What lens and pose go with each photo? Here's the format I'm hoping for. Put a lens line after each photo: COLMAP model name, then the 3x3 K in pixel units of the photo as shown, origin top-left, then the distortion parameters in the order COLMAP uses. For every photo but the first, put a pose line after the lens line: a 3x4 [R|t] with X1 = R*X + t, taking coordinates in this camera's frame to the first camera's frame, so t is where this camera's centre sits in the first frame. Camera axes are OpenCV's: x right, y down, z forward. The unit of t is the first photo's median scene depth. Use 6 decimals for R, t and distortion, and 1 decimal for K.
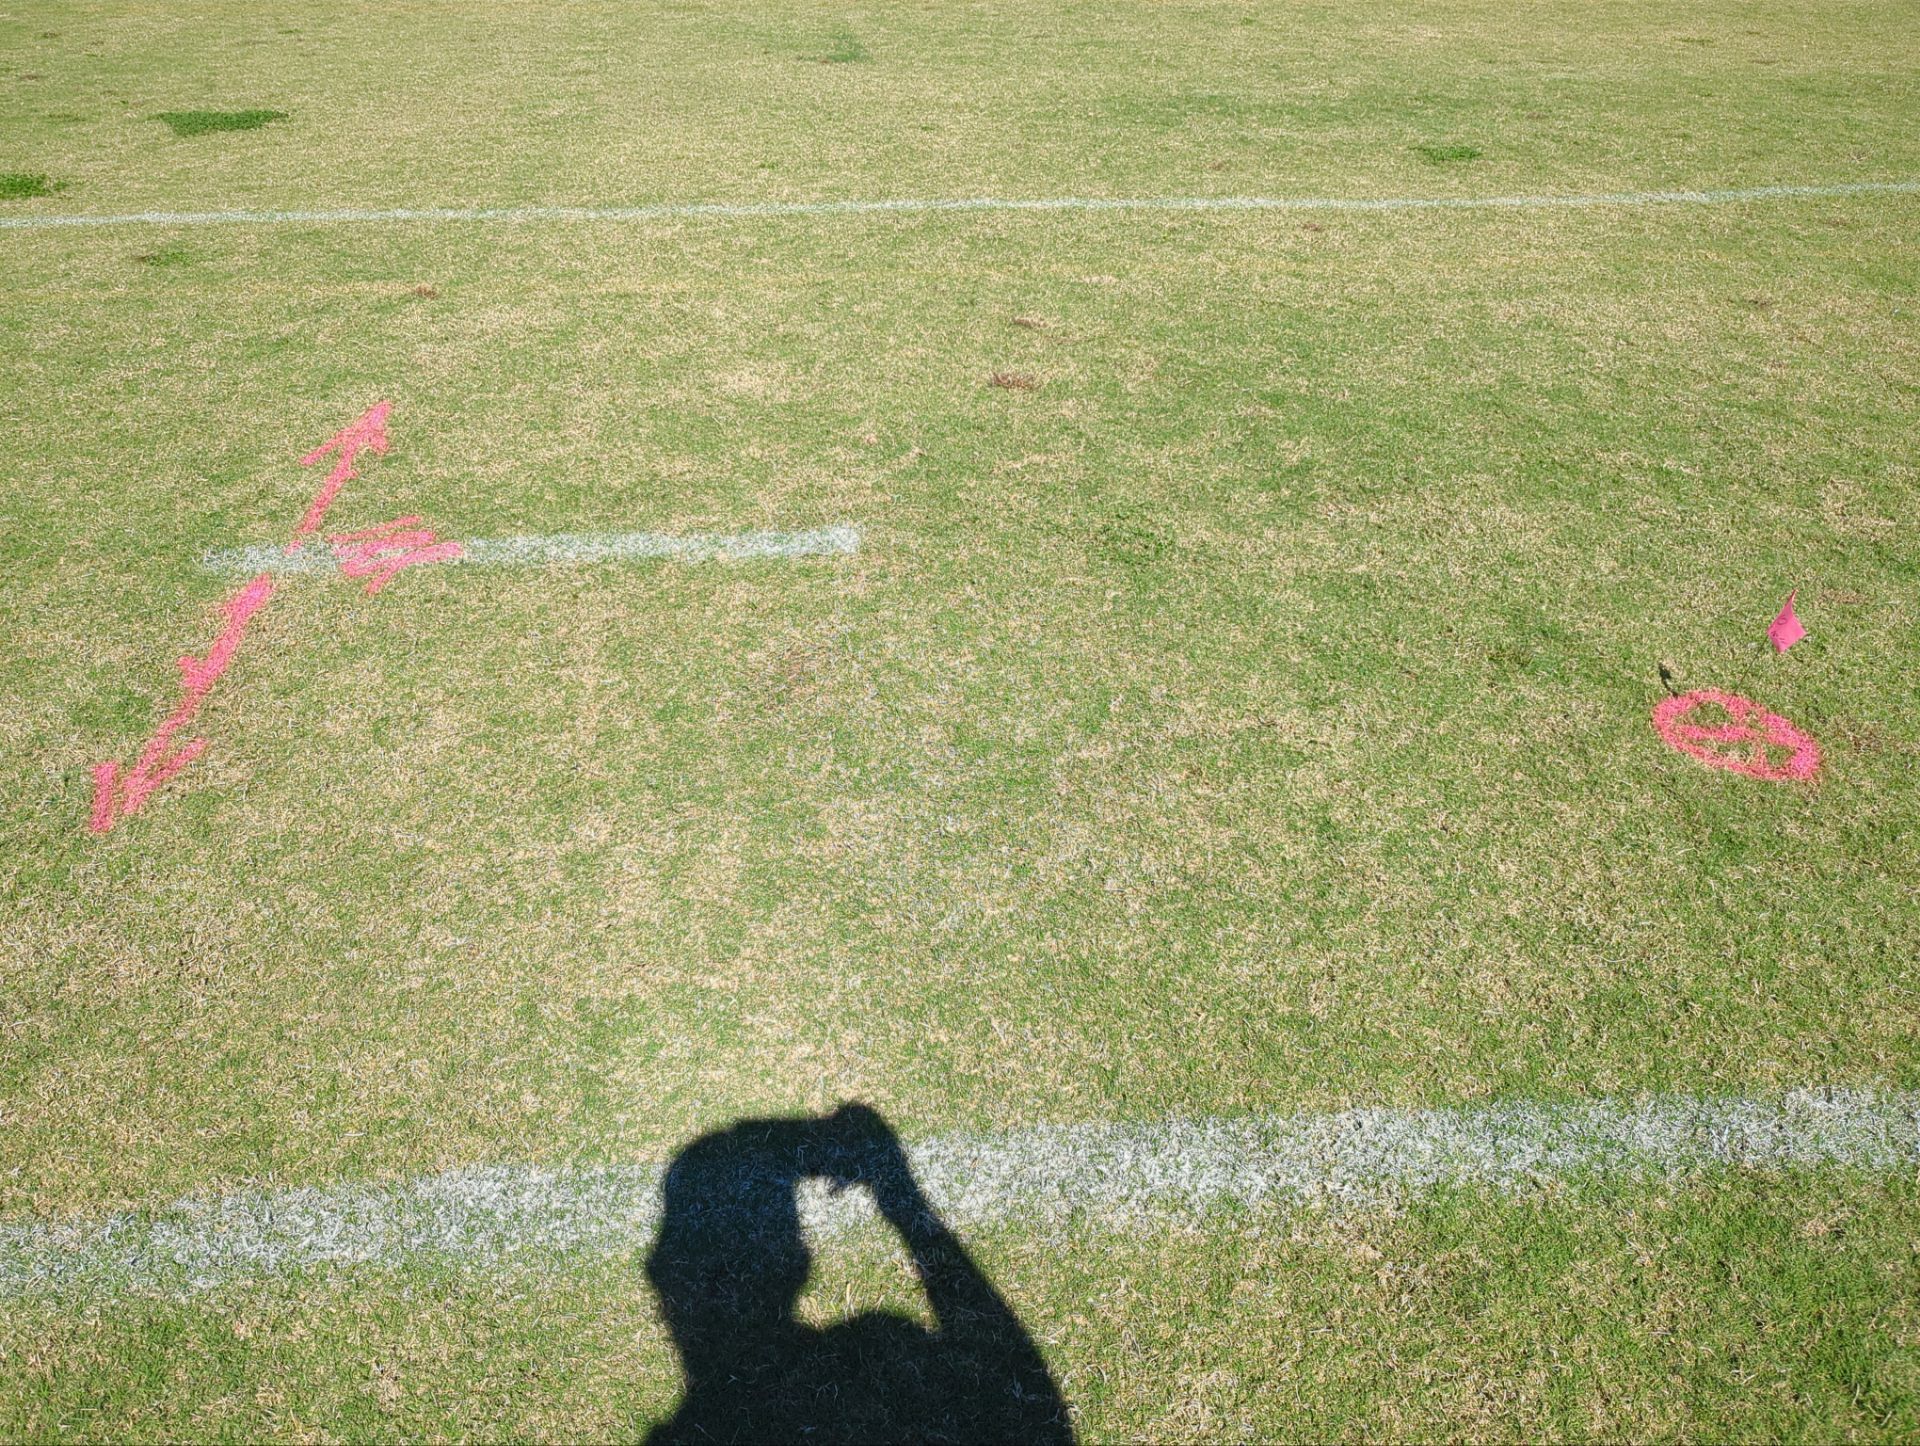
lens RADIAL K [[1591.7, 0, 957.5], [0, 1591.7, 697.4], [0, 0, 1]] dist [0.060270, -0.039924]
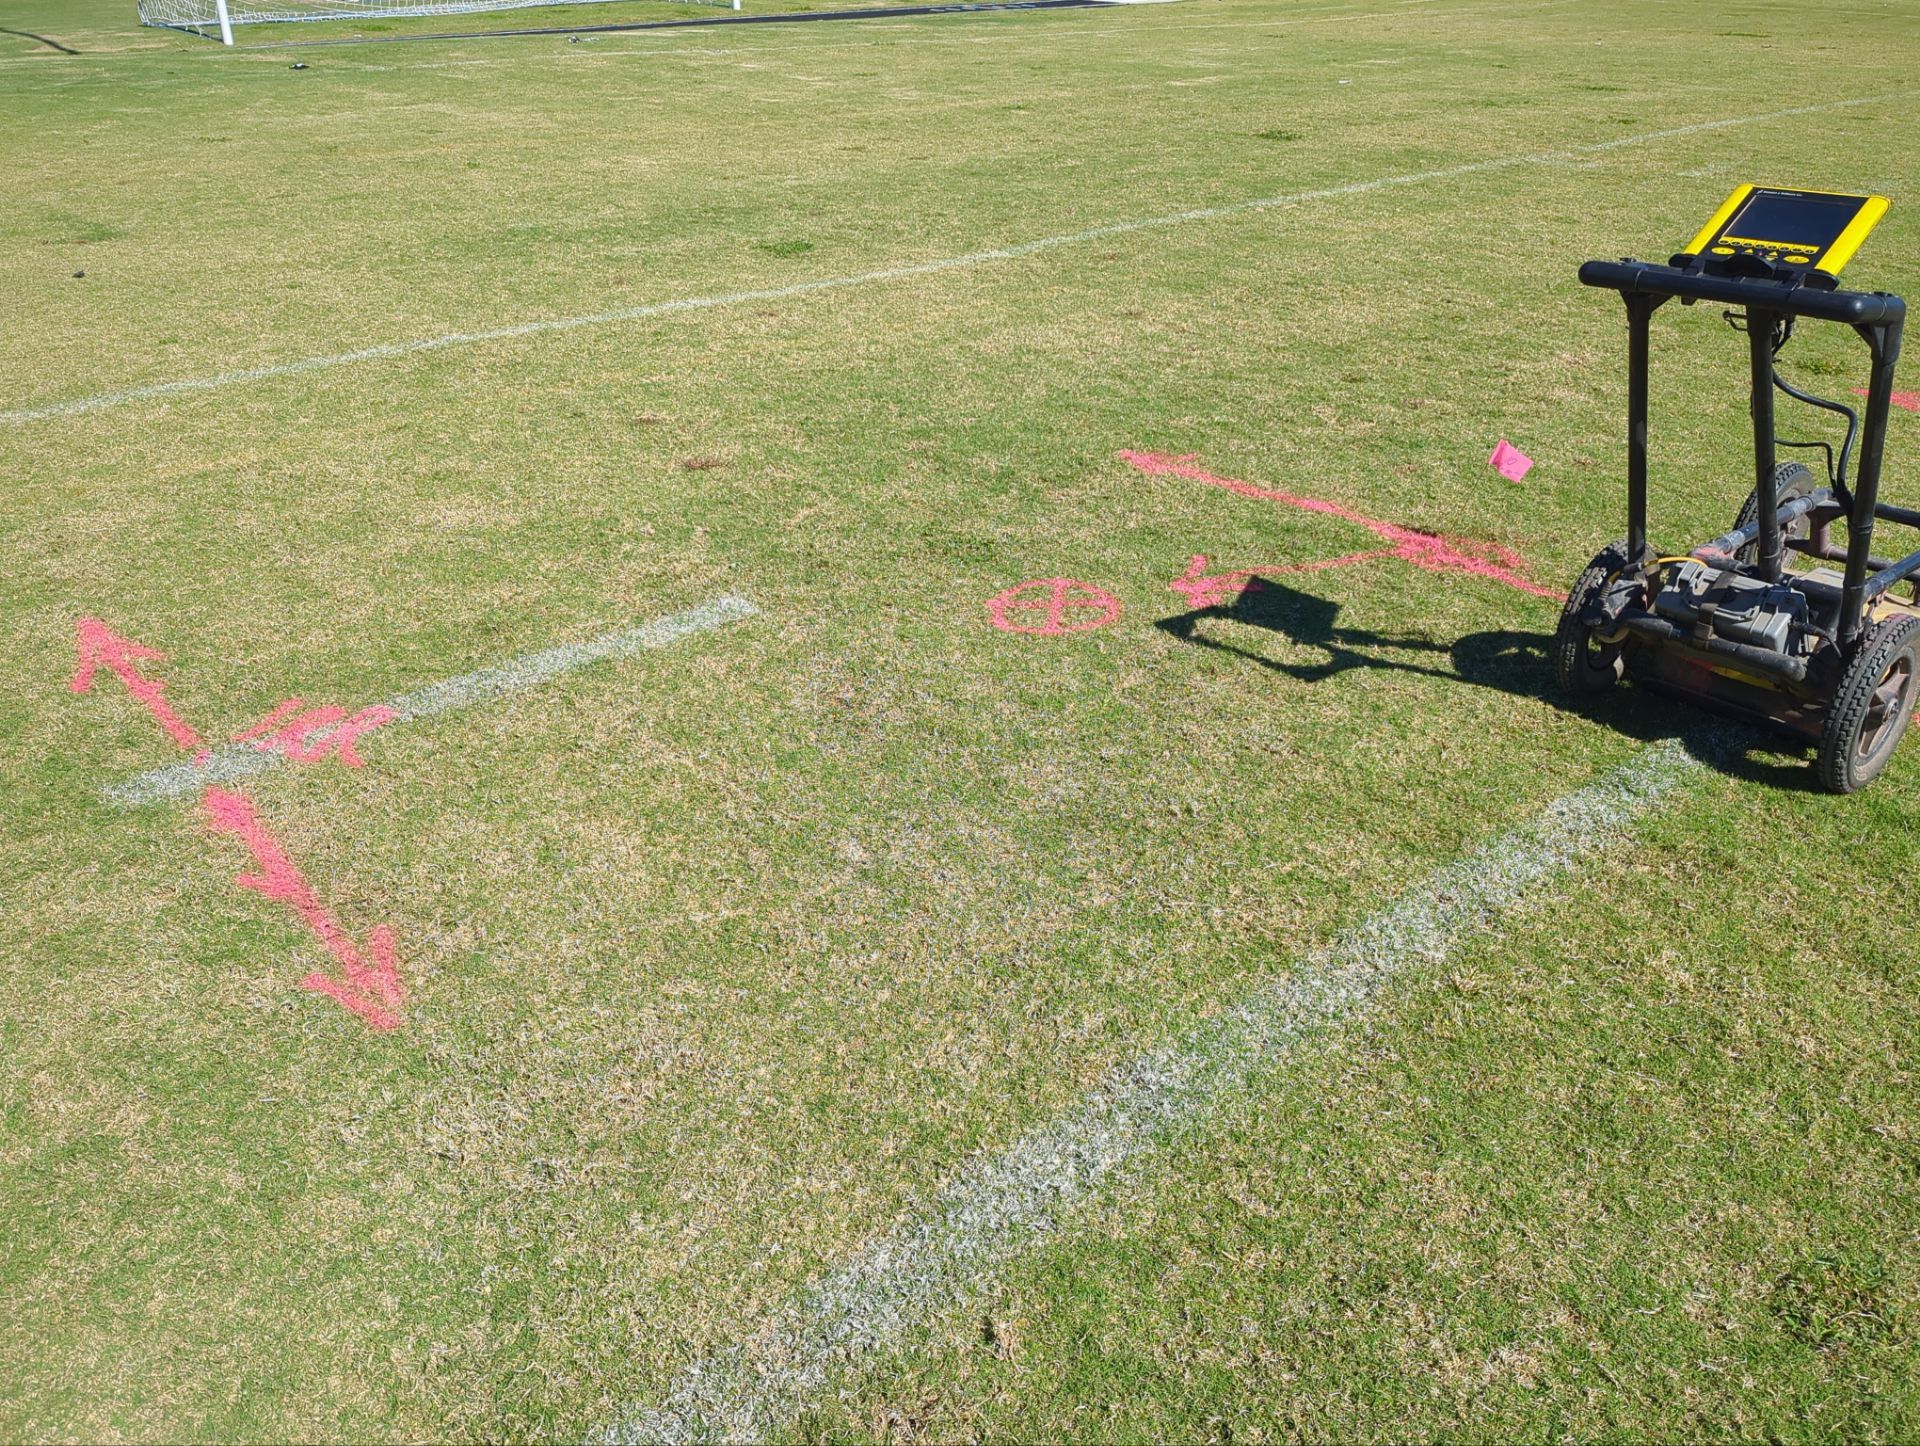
lens RADIAL K [[1591.7, 0, 957.5], [0, 1591.7, 697.4], [0, 0, 1]] dist [0.060270, -0.039924]
pose [[0.814030, -0.267005, 0.515813, -0.464838], [0.309700, 0.950828, 0.003435, 0.001216], [-0.491367, 0.156951, 0.856694, 0.020196]]
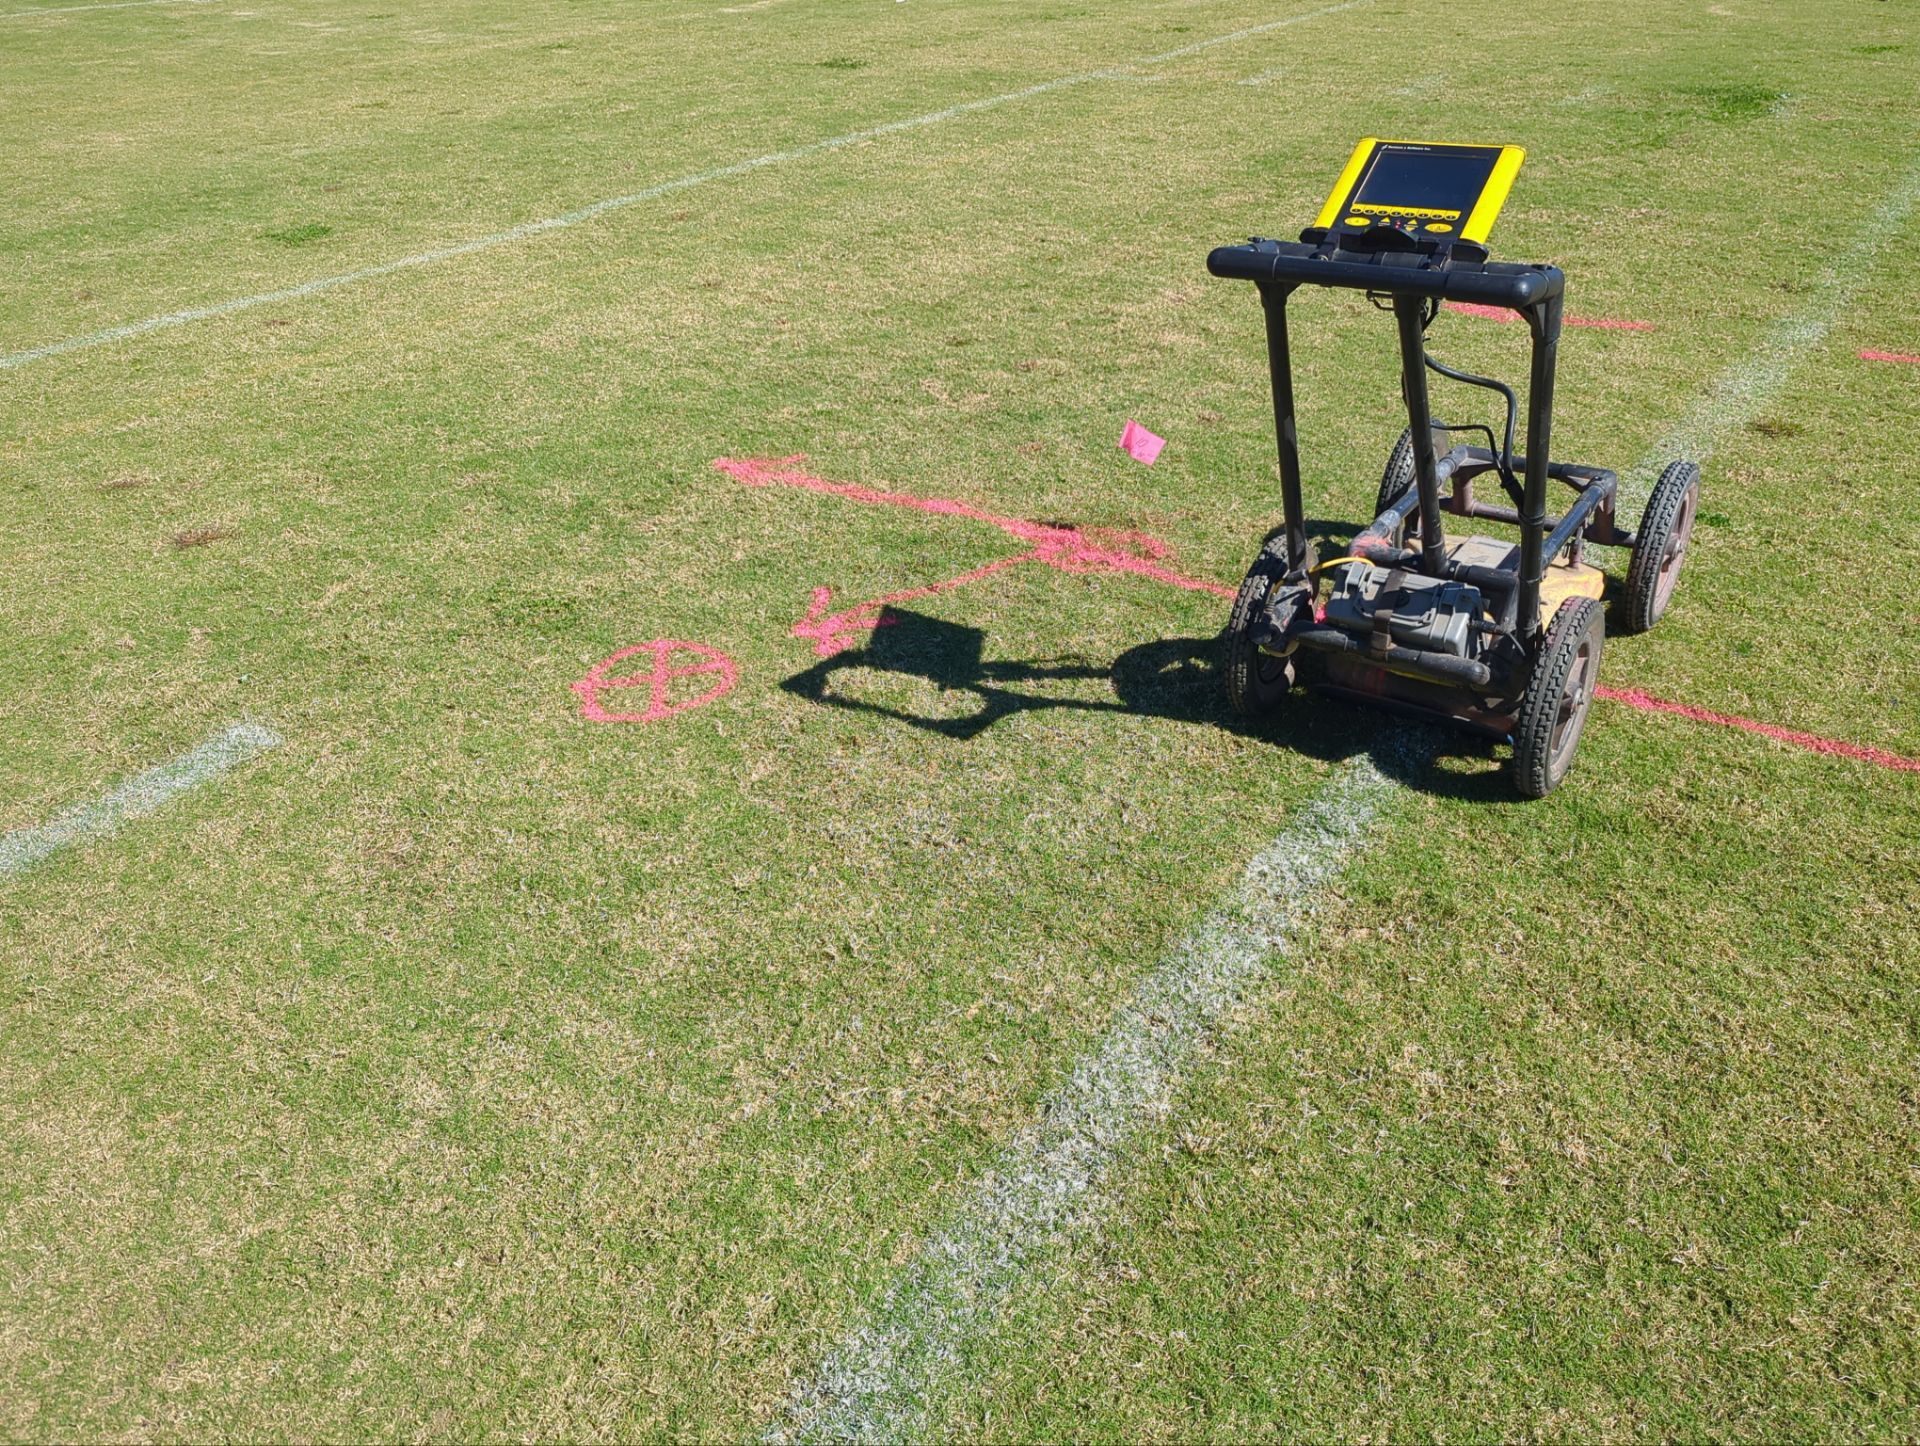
lens RADIAL K [[1592.8, 0, 960.4], [0, 1592.8, 685.5], [0, 0, 1]] dist [0.063905, -0.067220]
pose [[0.638090, -0.393856, 0.661603, -0.344738], [0.429286, 0.895301, 0.118949, -0.057000], [-0.639183, 0.208116, 0.740360, 0.110806]]
